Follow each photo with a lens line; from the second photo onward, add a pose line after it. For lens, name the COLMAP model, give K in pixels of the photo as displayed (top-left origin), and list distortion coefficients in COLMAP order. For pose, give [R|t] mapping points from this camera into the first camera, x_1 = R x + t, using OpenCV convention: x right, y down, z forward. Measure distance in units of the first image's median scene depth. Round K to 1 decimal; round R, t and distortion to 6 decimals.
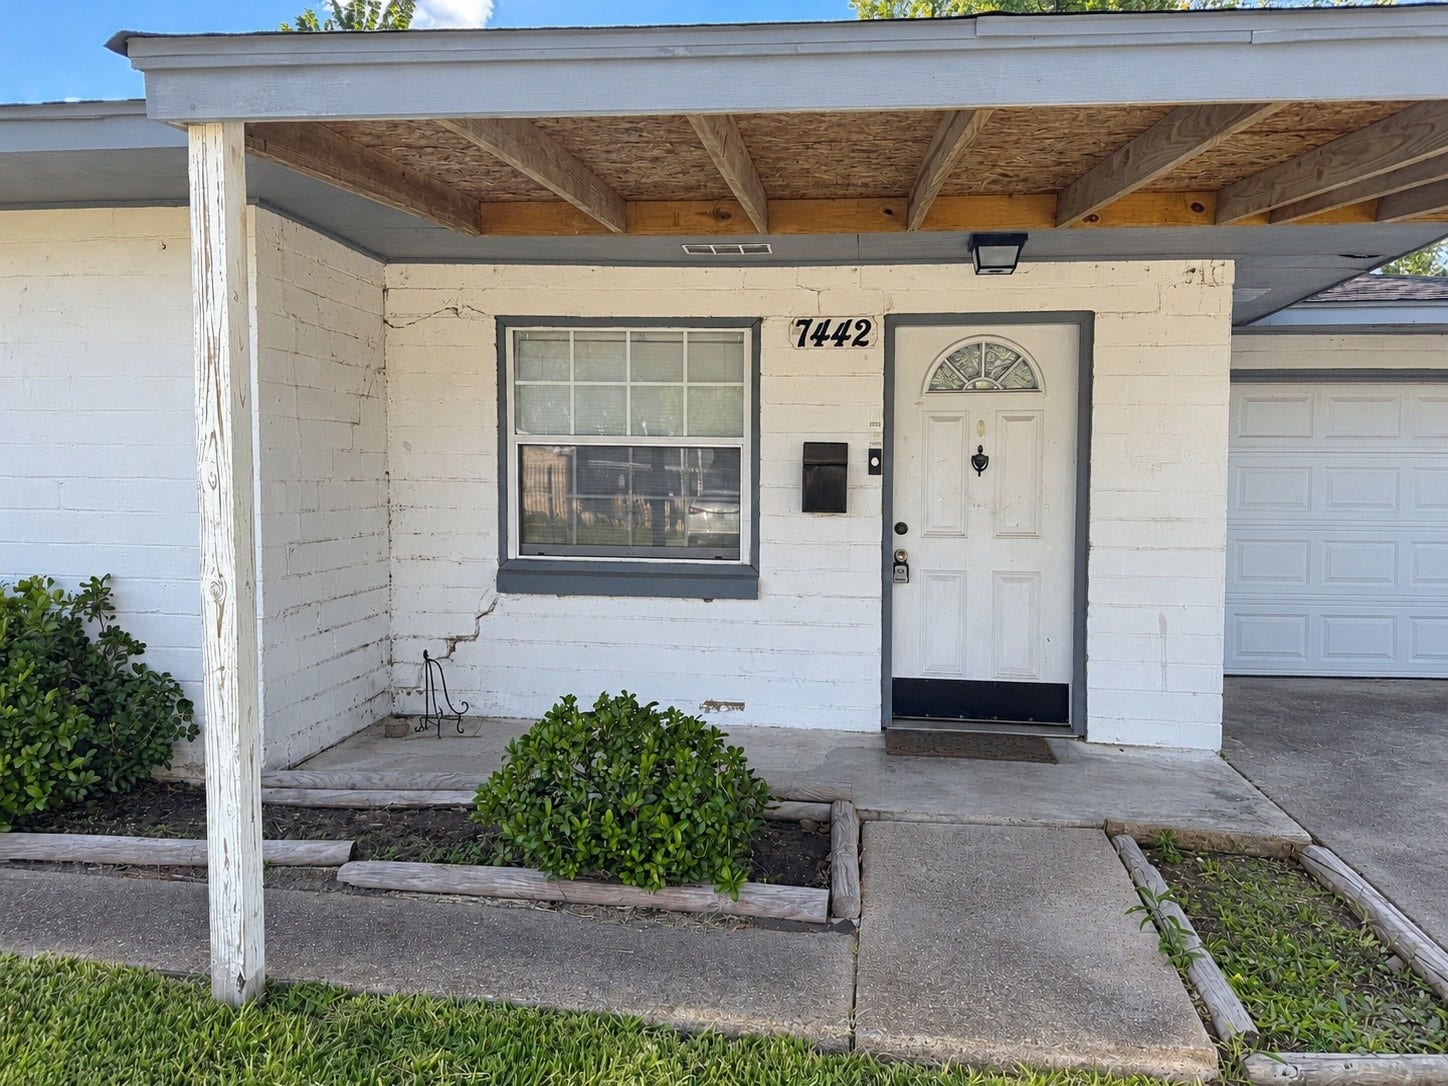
lens RADIAL K [[1116.9, 0, 724.0], [0, 1116.9, 543.0], [0, 0, 1]] dist [0.112169, -0.000194]
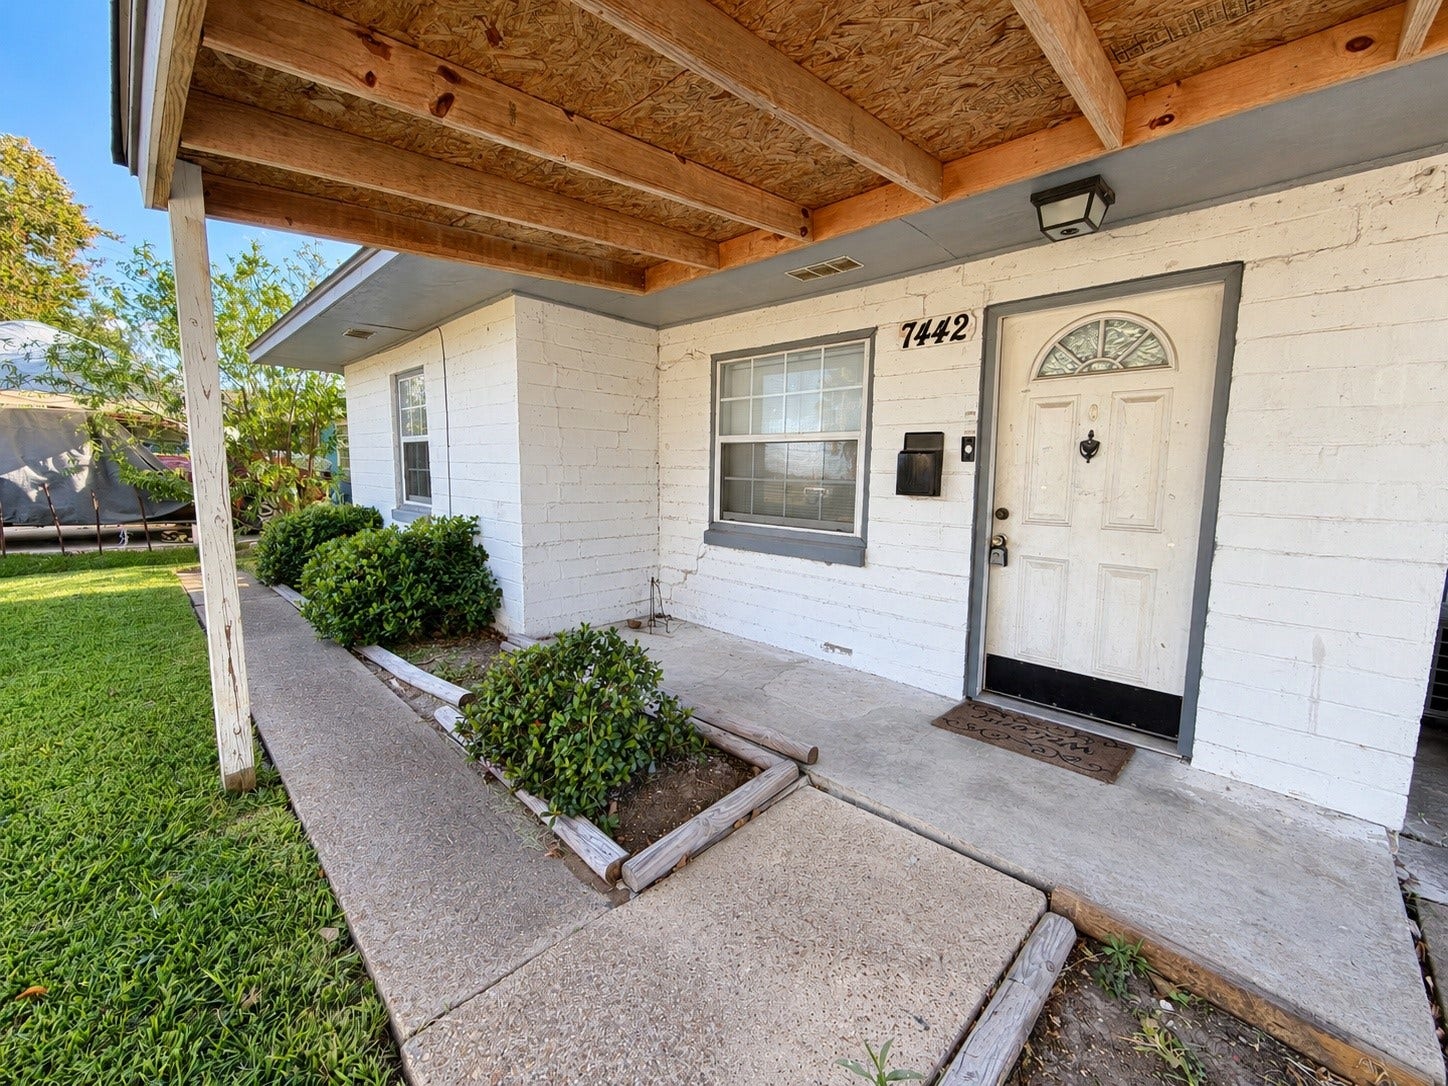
lens RADIAL K [[590.9, 0, 724.0], [0, 590.9, 543.0], [0, 0, 1]] dist [-0.000195, 0.000181]
pose [[0.768926, 0.080296, -0.634276, 0.315478], [-0.054849, 0.996709, 0.059685, -0.004873], [0.636981, -0.011104, 0.770799, 0.417269]]
